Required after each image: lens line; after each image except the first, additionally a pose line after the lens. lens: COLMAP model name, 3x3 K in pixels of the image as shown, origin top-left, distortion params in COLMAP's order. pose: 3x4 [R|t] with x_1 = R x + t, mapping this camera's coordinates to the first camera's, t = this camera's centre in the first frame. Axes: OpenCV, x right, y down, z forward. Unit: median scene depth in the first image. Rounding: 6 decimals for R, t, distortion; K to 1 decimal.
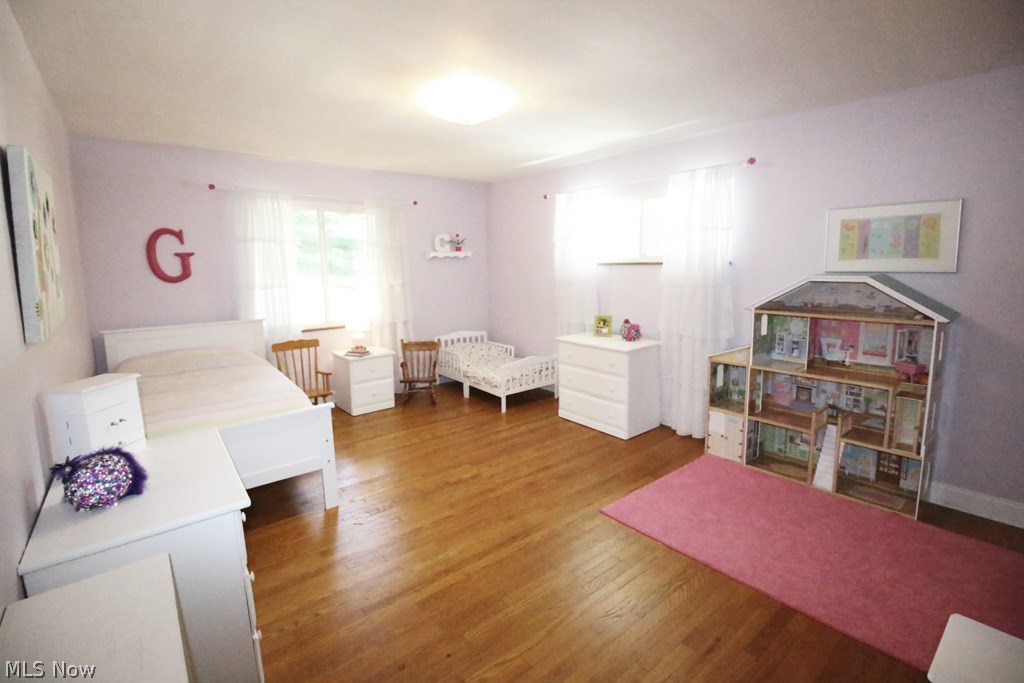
lens RADIAL K [[468.2, 0, 512.1], [0, 468.2, 329.3], [0, 0, 1]] dist [0.004078, -0.014557]
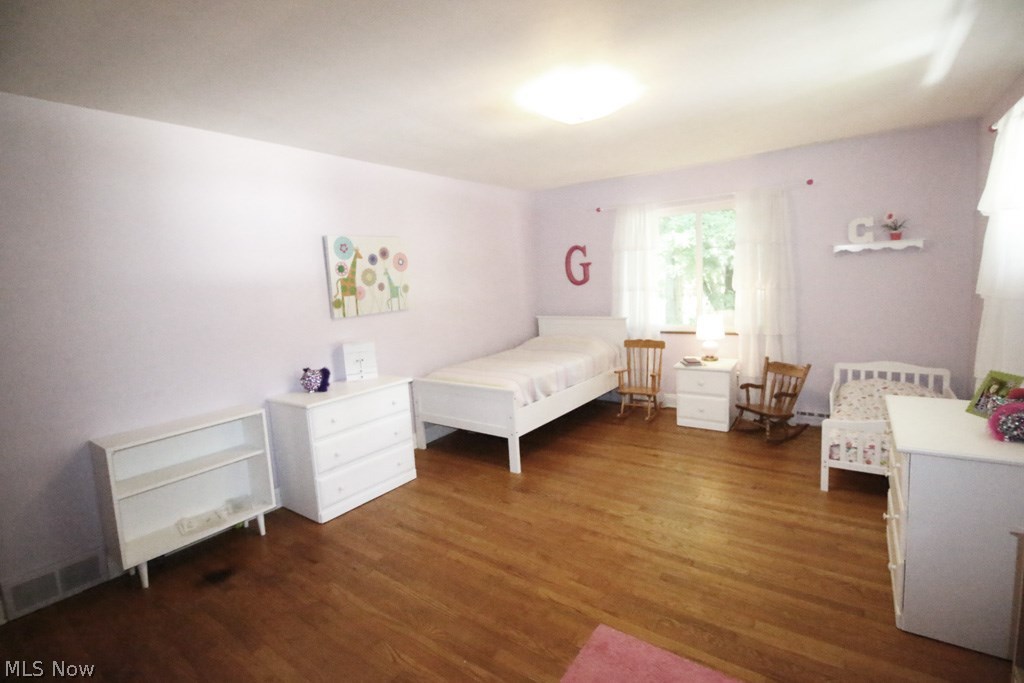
lens RADIAL K [[468.2, 0, 512.1], [0, 468.2, 329.3], [0, 0, 1]] dist [0.004078, -0.014557]
pose [[0.263466, 0.107993, -0.958605, 0.489603], [-0.090123, 0.992123, 0.086999, -0.066359], [0.960450, 0.063470, 0.271124, 0.408446]]
